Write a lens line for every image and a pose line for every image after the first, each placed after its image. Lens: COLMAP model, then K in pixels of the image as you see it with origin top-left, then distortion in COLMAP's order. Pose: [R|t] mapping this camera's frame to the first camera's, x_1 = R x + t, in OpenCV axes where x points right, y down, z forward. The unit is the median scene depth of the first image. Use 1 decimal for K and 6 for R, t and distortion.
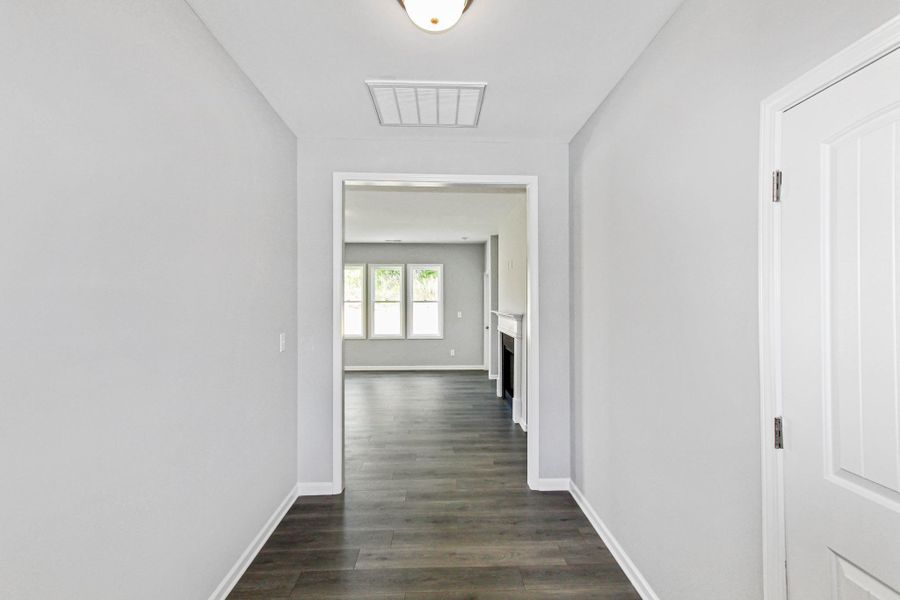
lens RADIAL K [[415.4, 0, 451.1], [0, 415.4, 301.4], [0, 0, 1]] dist [0.009866, 0.004398]
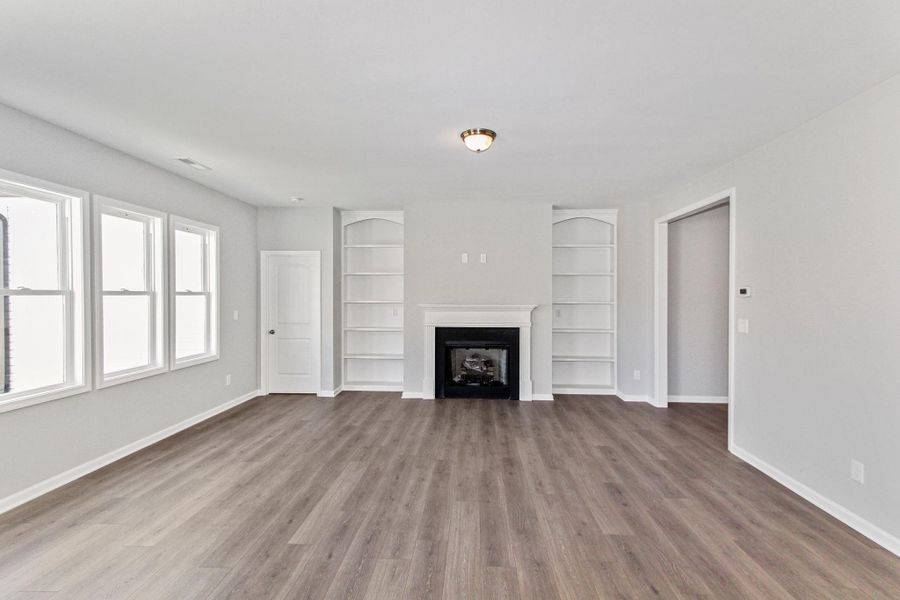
lens RADIAL K [[415.4, 0, 454.9], [0, 415.4, 299.3], [0, 0, 1]] dist [0.009866, 0.004398]
pose [[0.077039, -0.006827, 0.997005, -0.561489], [-0.000829, 0.999976, 0.006911, 0.004184], [-0.997028, -0.001359, 0.077031, 0.634546]]
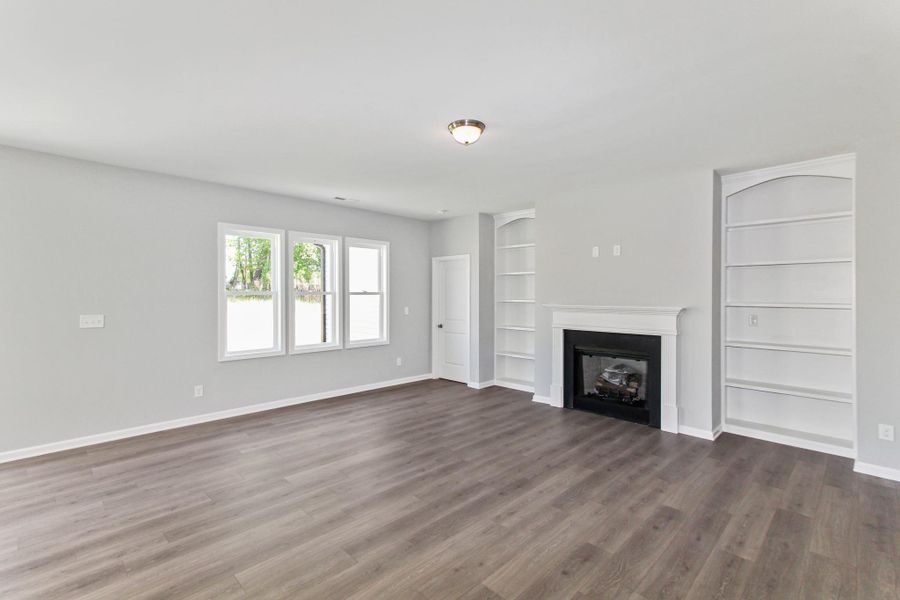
lens RADIAL K [[415.4, 0, 448.3], [0, 415.4, 300.0], [0, 0, 1]] dist [0.009866, 0.004398]
pose [[0.730828, -0.005911, 0.682536, -0.442423], [-0.001705, 0.999944, 0.010486, 0.004138], [-0.682559, -0.008827, 0.730777, 0.393885]]
